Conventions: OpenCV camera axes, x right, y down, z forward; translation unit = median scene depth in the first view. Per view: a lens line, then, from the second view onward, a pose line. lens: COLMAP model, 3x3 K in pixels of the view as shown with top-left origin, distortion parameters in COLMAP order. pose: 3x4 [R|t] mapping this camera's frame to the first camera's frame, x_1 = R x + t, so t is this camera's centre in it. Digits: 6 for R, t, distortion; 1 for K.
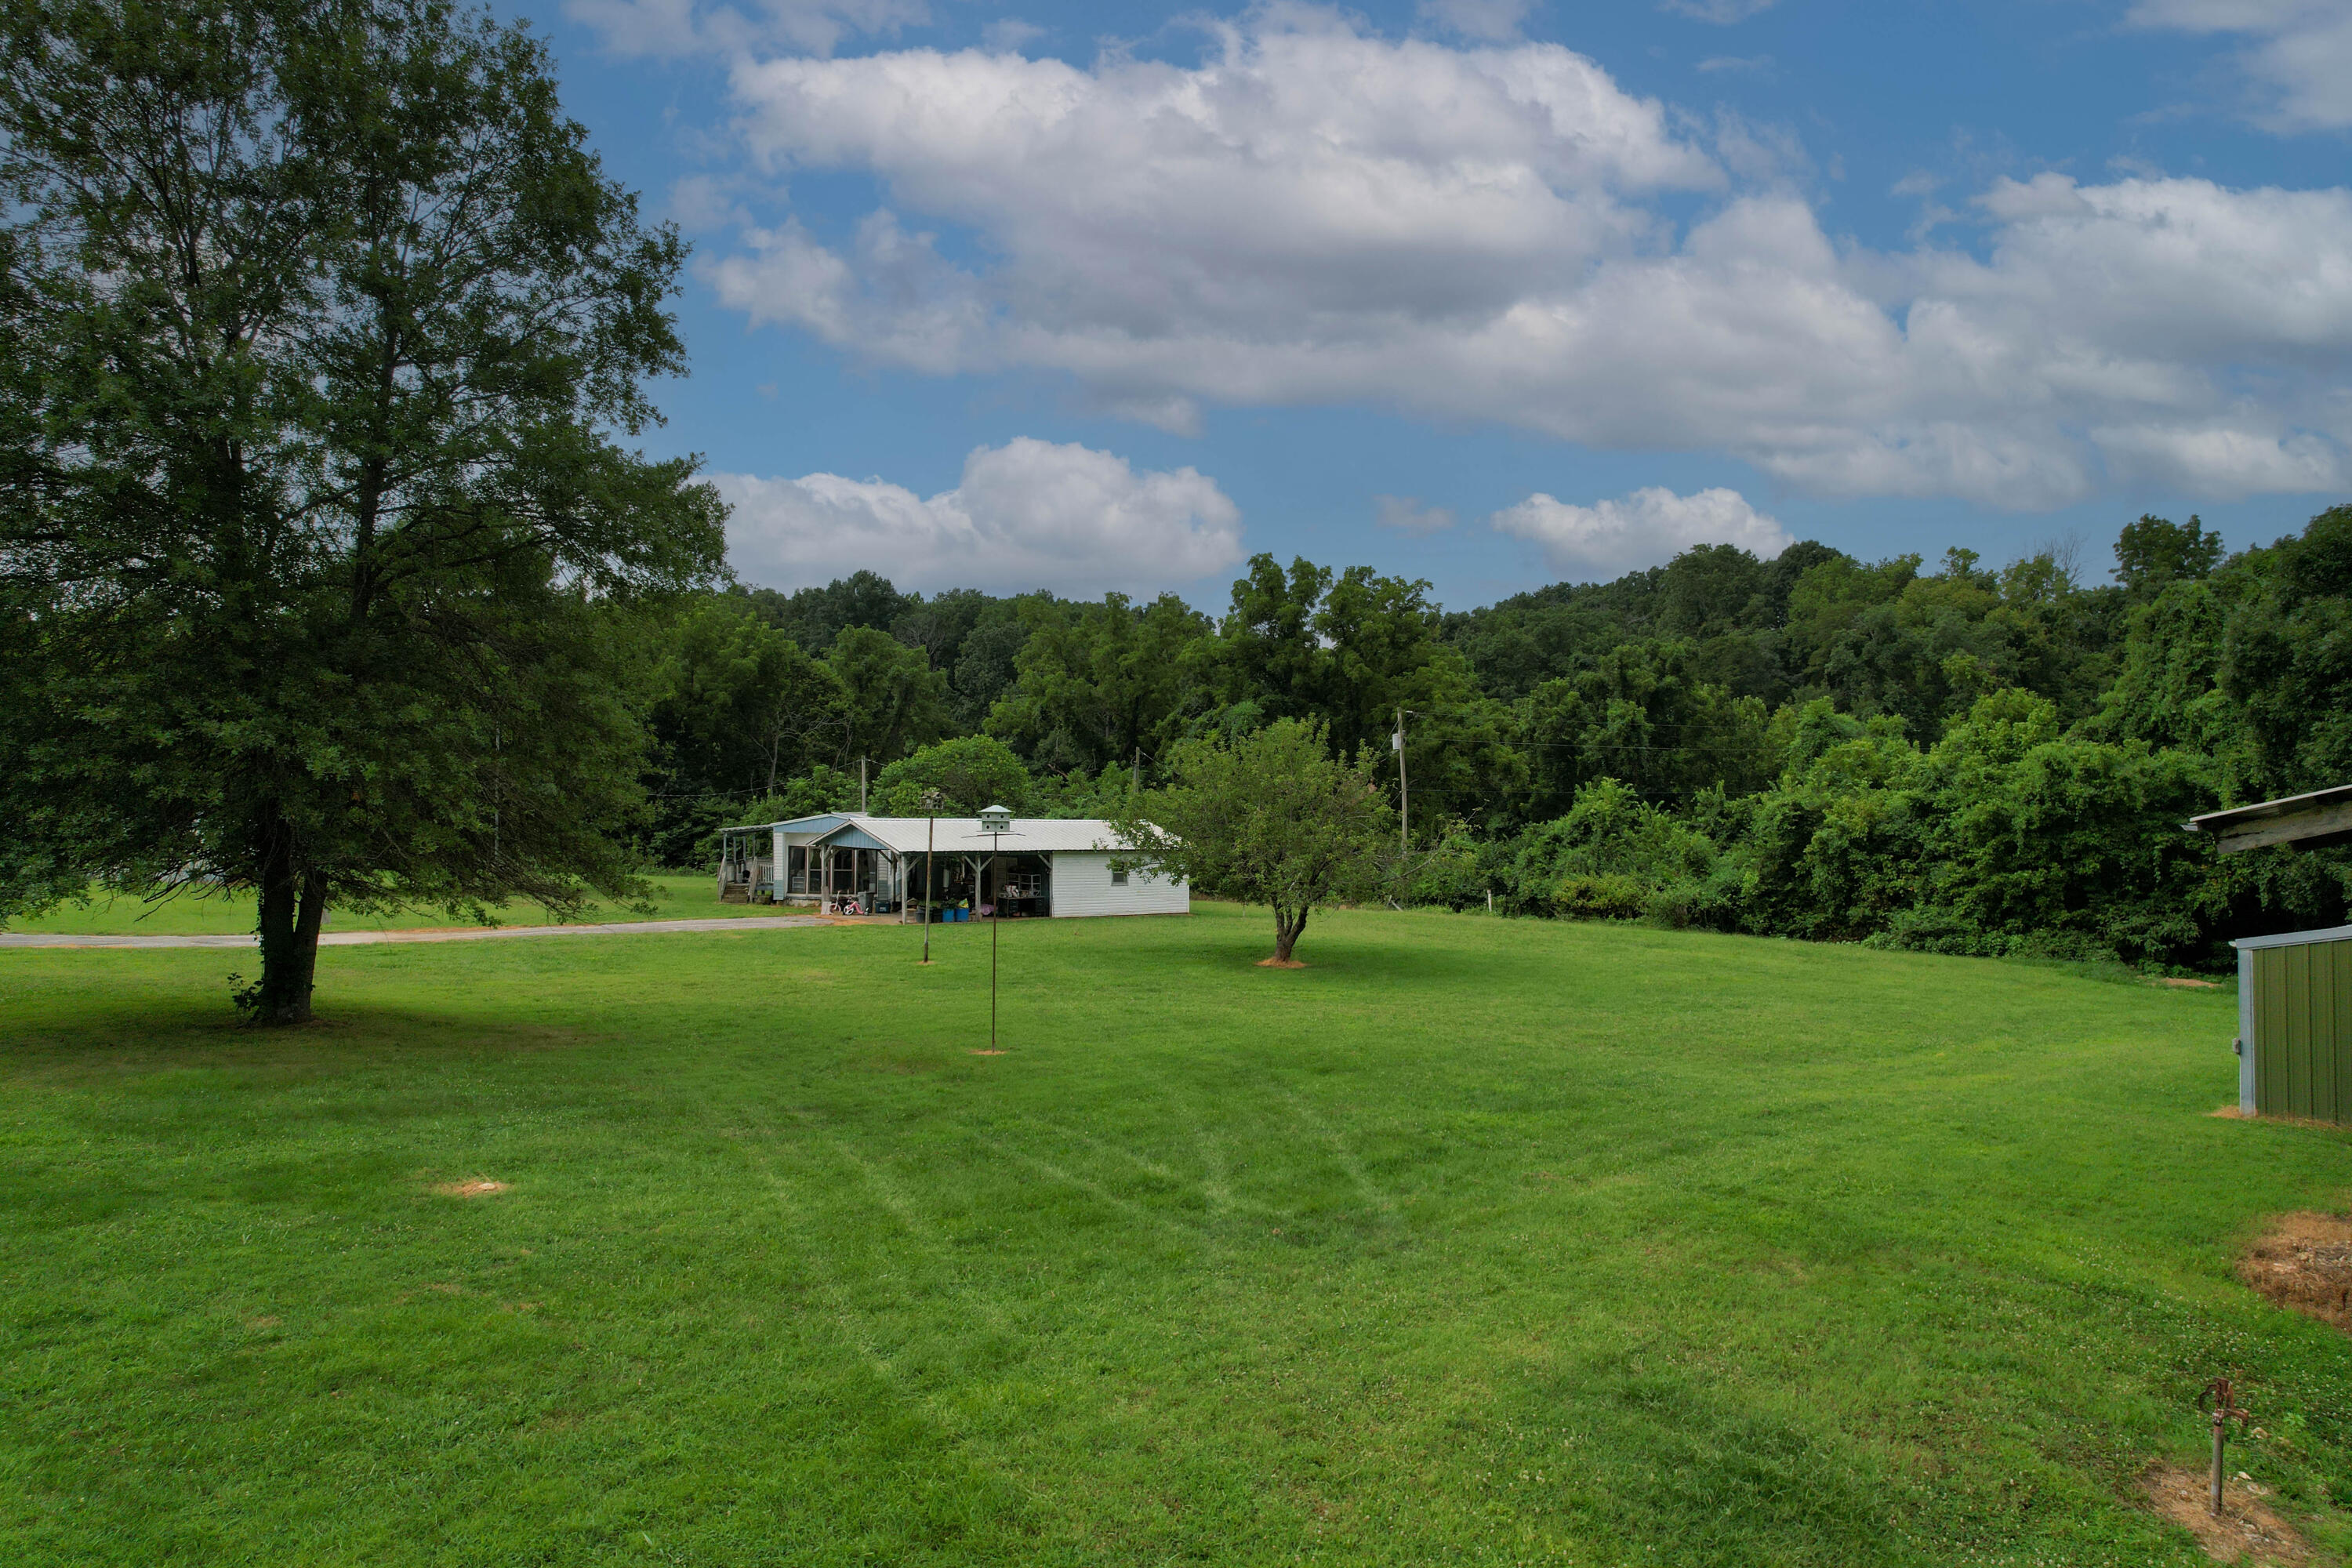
lens RADIAL K [[1492.6, 0, 1190.5], [0, 1492.6, 790.5], [0, 0, 1]] dist [-0.080043, 0.071349]
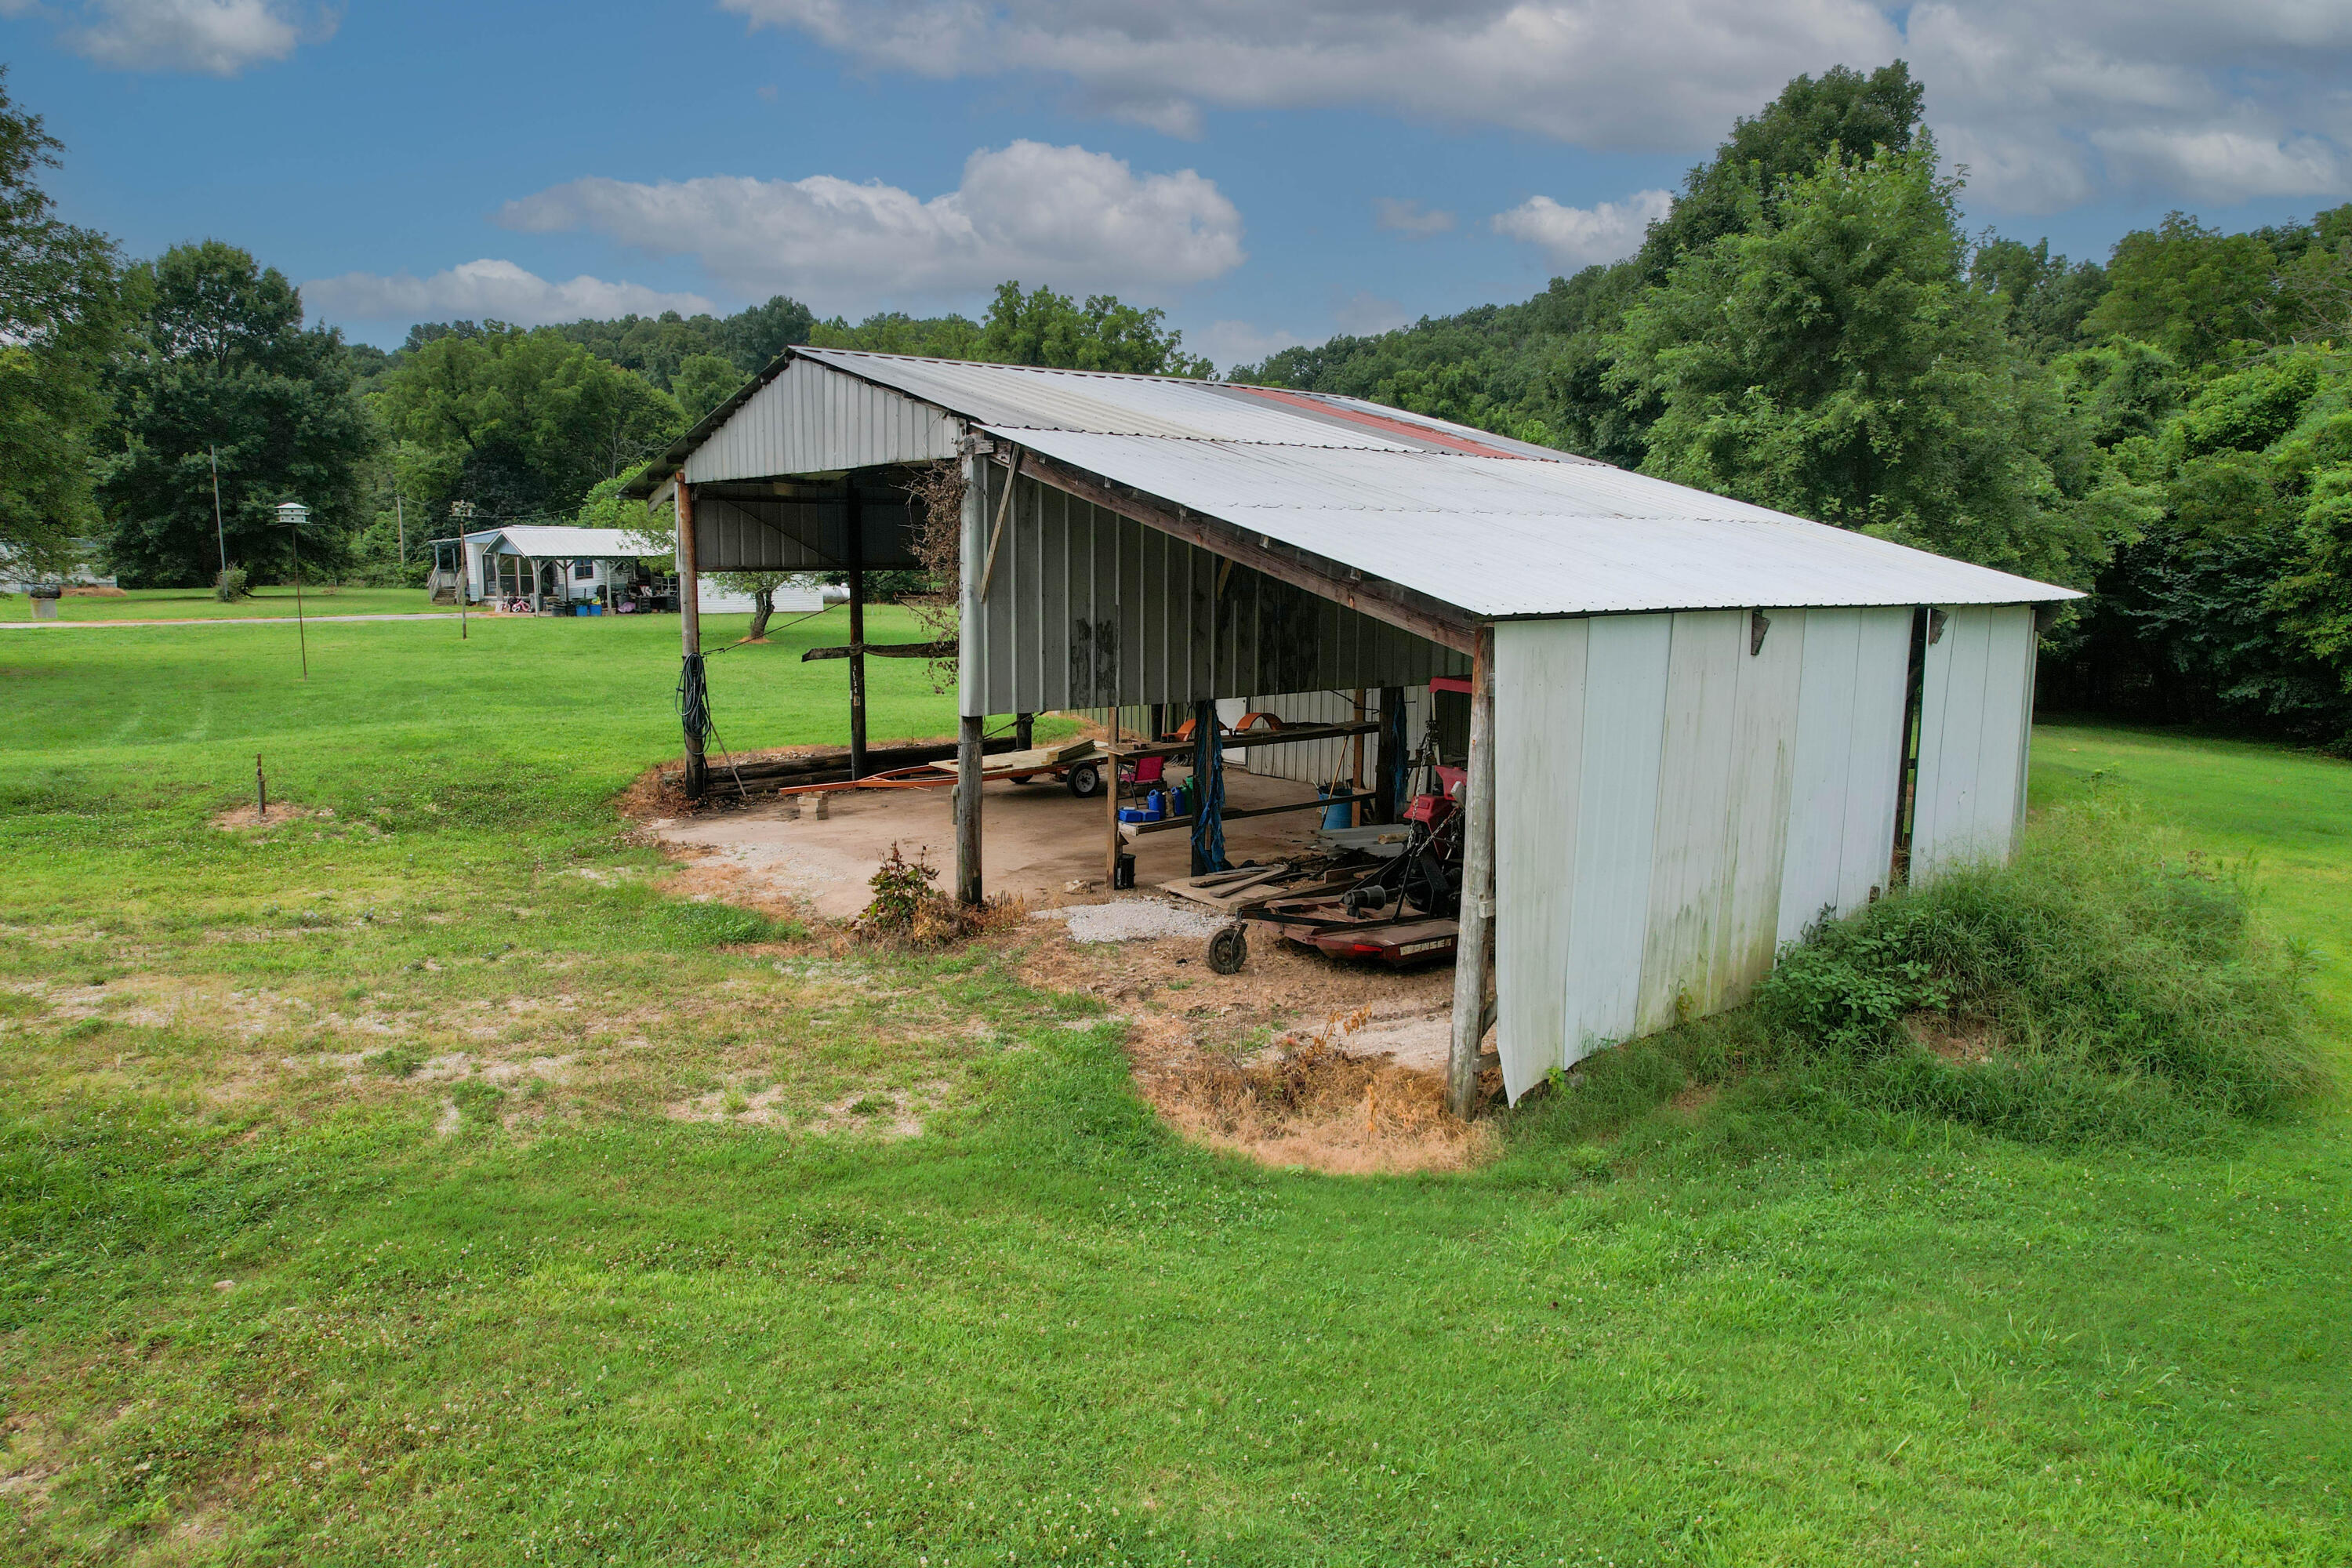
lens RADIAL K [[1492.6, 0, 1190.5], [0, 1492.6, 790.5], [0, 0, 1]] dist [-0.080043, 0.071349]
pose [[0.999712, 0.004869, -0.023505, 0.203880], [-0.000576, 0.983794, 0.179302, 0.007740], [0.023997, -0.179237, 0.983513, -0.101832]]
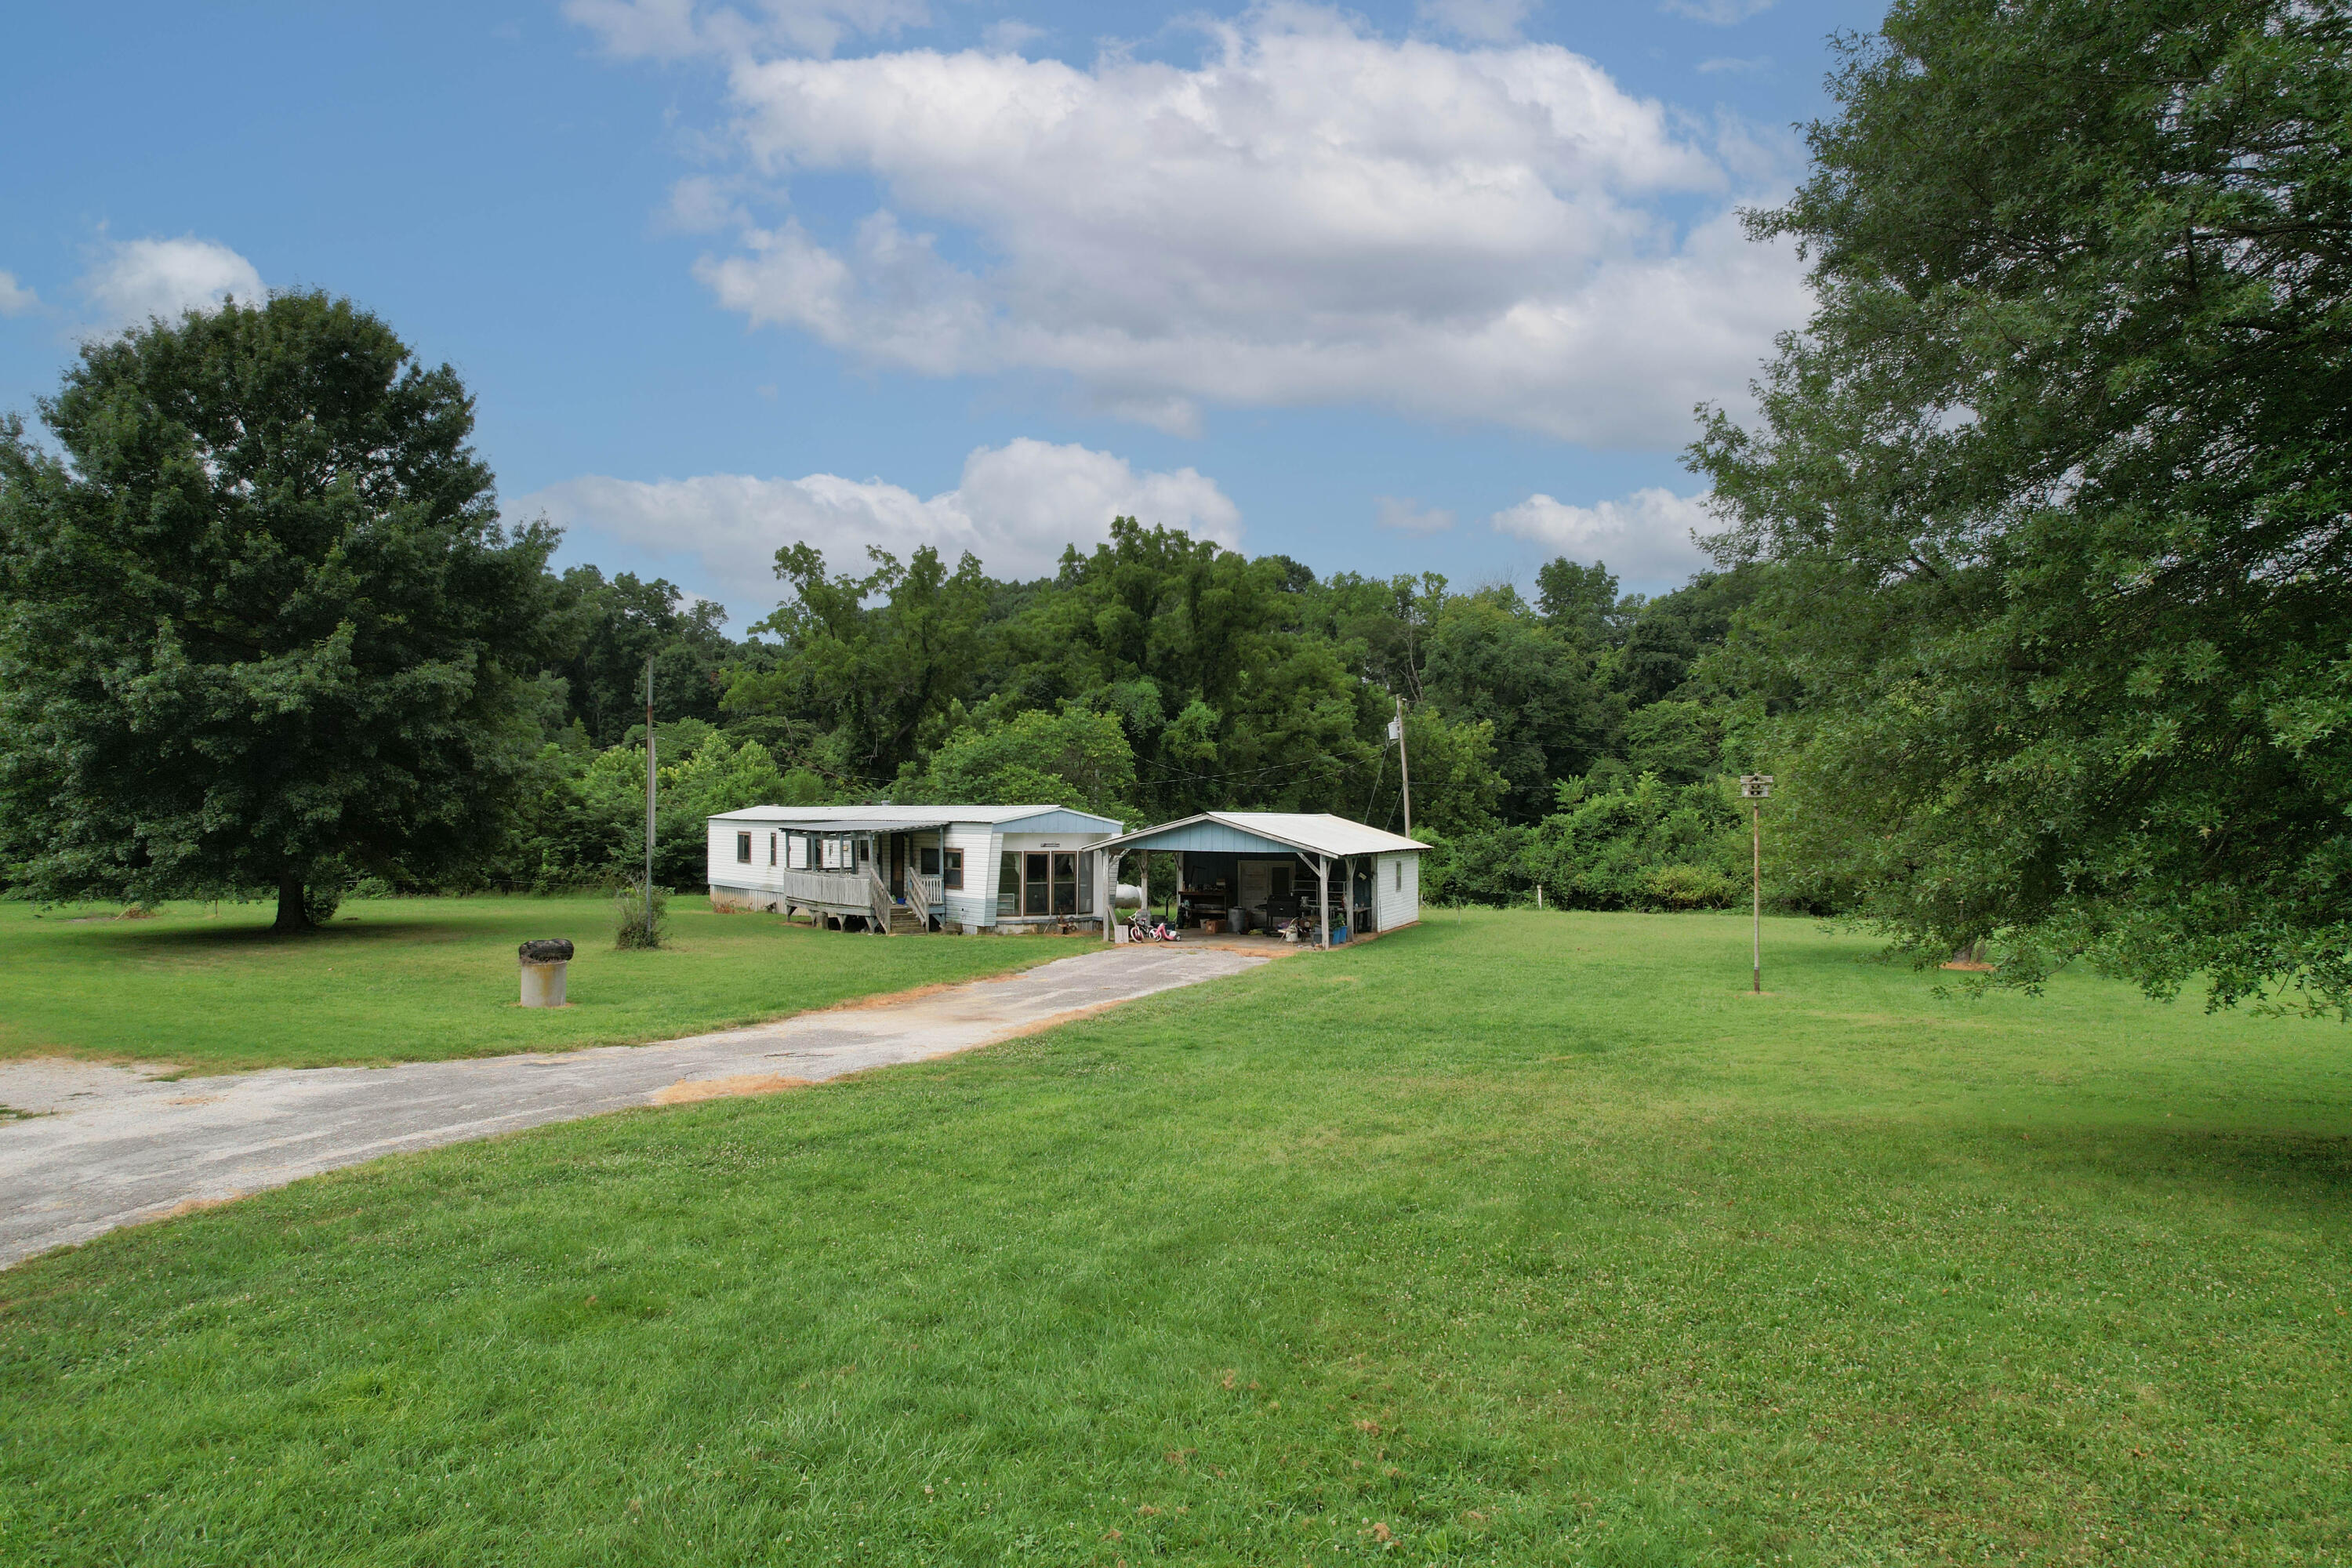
lens RADIAL K [[1492.6, 0, 1190.5], [0, 1492.6, 790.5], [0, 0, 1]] dist [-0.080043, 0.071349]
pose [[0.856267, 0.004781, 0.516511, -0.369104], [-0.004742, 0.999988, -0.001394, 0.005242], [-0.516511, -0.001256, 0.856279, 0.210260]]
